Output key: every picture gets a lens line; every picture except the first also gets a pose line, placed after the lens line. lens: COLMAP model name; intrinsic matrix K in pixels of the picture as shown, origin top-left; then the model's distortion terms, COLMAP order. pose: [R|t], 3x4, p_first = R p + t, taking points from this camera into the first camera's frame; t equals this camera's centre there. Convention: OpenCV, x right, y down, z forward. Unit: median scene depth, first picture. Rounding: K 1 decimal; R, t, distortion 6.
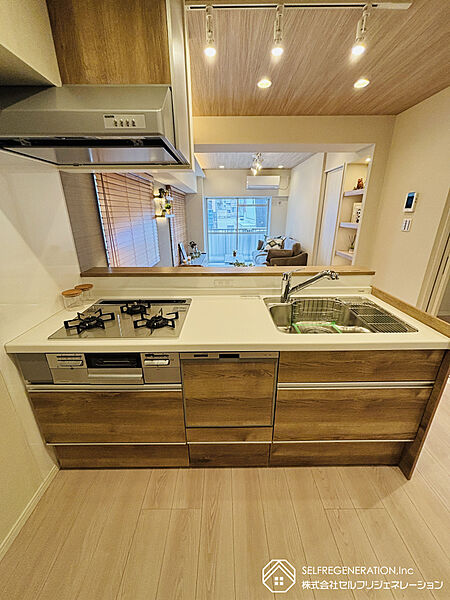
lens RADIAL K [[240.5, 0, 224.9], [0, 240.5, 300.4], [0, 0, 1]] dist [0.000318, -0.000057]
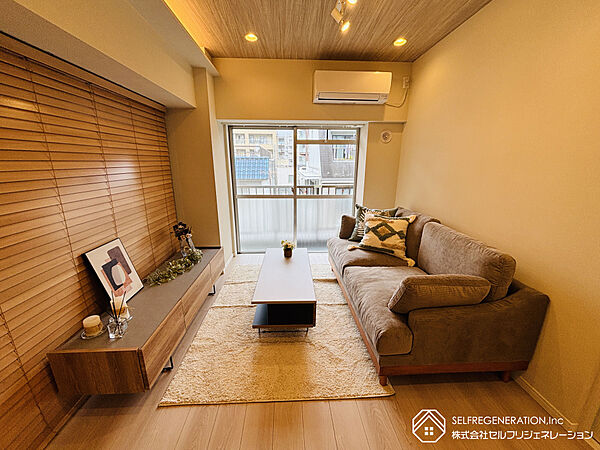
lens RADIAL K [[240.5, 0, 300.0], [0, 240.5, 225.5], [0, 0, 1]] dist [0.000318, -0.000057]
pose [[0.998720, -0.012598, 0.048983, 0.039300], [0.017027, 0.995700, -0.091064, -0.204780], [-0.047625, 0.091781, 0.994640, 0.590731]]
